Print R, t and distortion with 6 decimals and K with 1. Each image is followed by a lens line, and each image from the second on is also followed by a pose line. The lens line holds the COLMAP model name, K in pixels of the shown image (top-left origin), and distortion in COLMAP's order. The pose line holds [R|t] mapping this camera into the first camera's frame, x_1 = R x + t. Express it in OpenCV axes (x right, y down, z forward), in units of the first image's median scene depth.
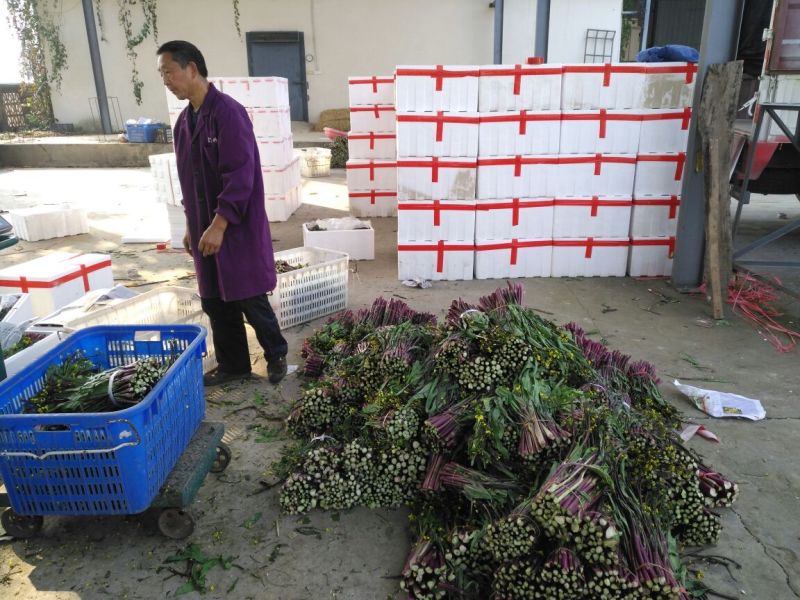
lens RADIAL K [[634.7, 0, 400.0], [0, 634.7, 300.0], [0, 0, 1]] dist [-0.003011, -0.005706]
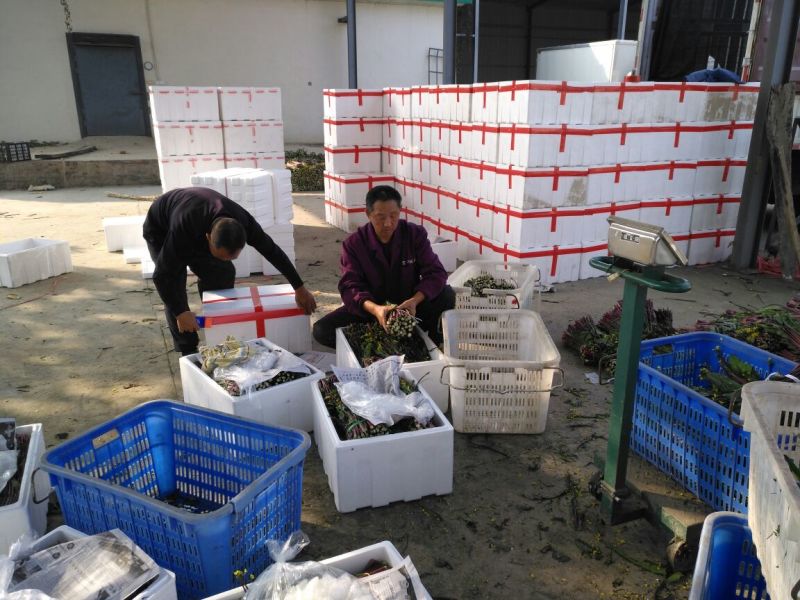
lens RADIAL K [[656.3, 0, 400.0], [0, 656.3, 300.0], [0, 0, 1]] dist [-0.016800, 0.053751]
pose [[0.924812, -0.098201, 0.367532, -0.597001], [0.108780, 0.994033, -0.008125, -0.023890], [-0.364541, 0.047495, 0.929975, 0.087452]]
